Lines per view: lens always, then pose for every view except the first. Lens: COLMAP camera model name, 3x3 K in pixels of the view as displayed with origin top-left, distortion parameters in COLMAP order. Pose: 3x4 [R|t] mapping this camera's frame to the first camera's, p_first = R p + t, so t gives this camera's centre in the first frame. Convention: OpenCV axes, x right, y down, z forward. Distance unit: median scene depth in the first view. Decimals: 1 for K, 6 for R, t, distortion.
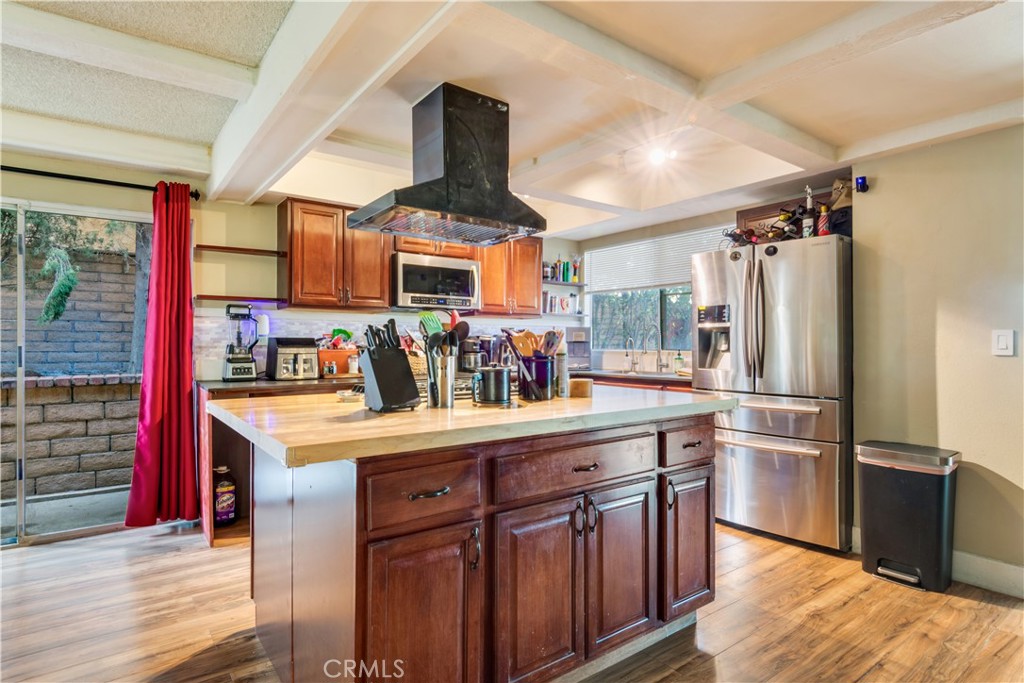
lens RADIAL K [[540.6, 0, 512.0], [0, 540.6, 341.5], [0, 0, 1]] dist [0.002401, -0.008235]
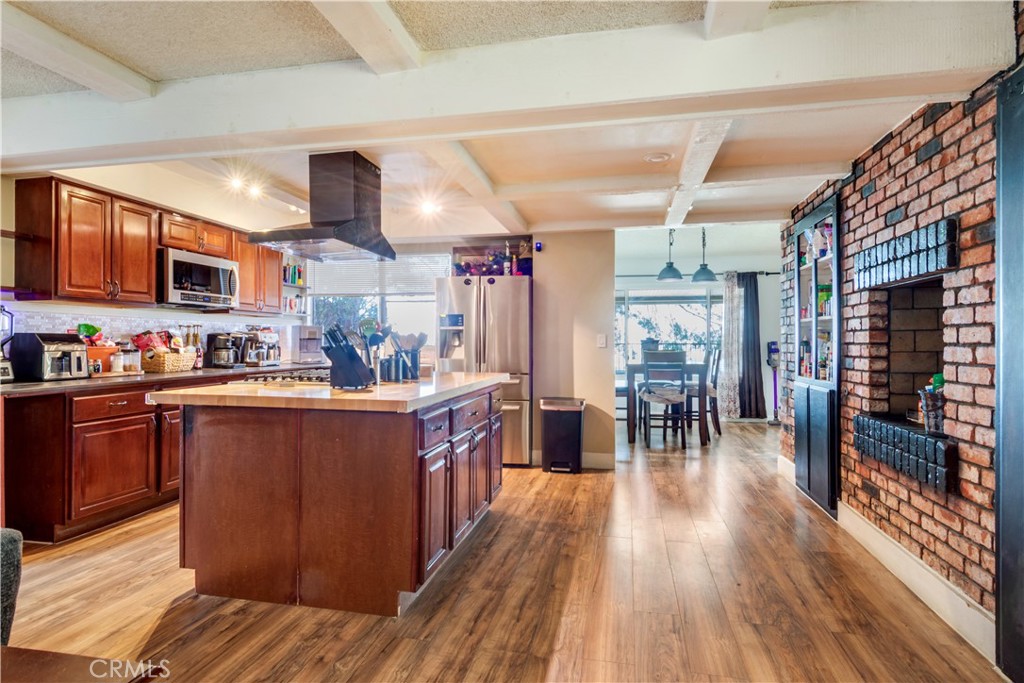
lens RADIAL K [[540.6, 0, 512.0], [0, 540.6, 341.5], [0, 0, 1]] dist [0.002401, -0.008235]
pose [[0.750855, 0.000763, 0.660467, -0.440004], [-0.004897, 0.999978, 0.004412, -0.001293], [-0.660449, -0.006547, 0.750842, -0.179896]]
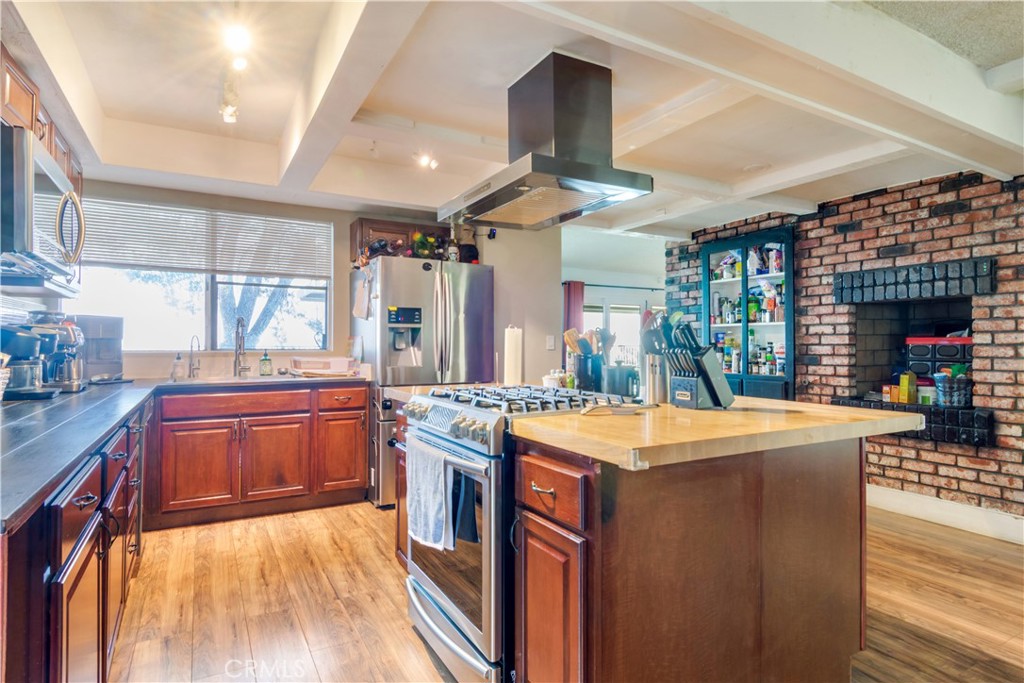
lens RADIAL K [[540.6, 0, 512.0], [0, 540.6, 341.5], [0, 0, 1]] dist [0.002401, -0.008235]
pose [[0.134382, 0.004732, 0.990918, -0.660033], [-0.005399, 0.999977, -0.004043, 0.005322], [-0.990915, -0.004806, 0.134404, 0.621521]]
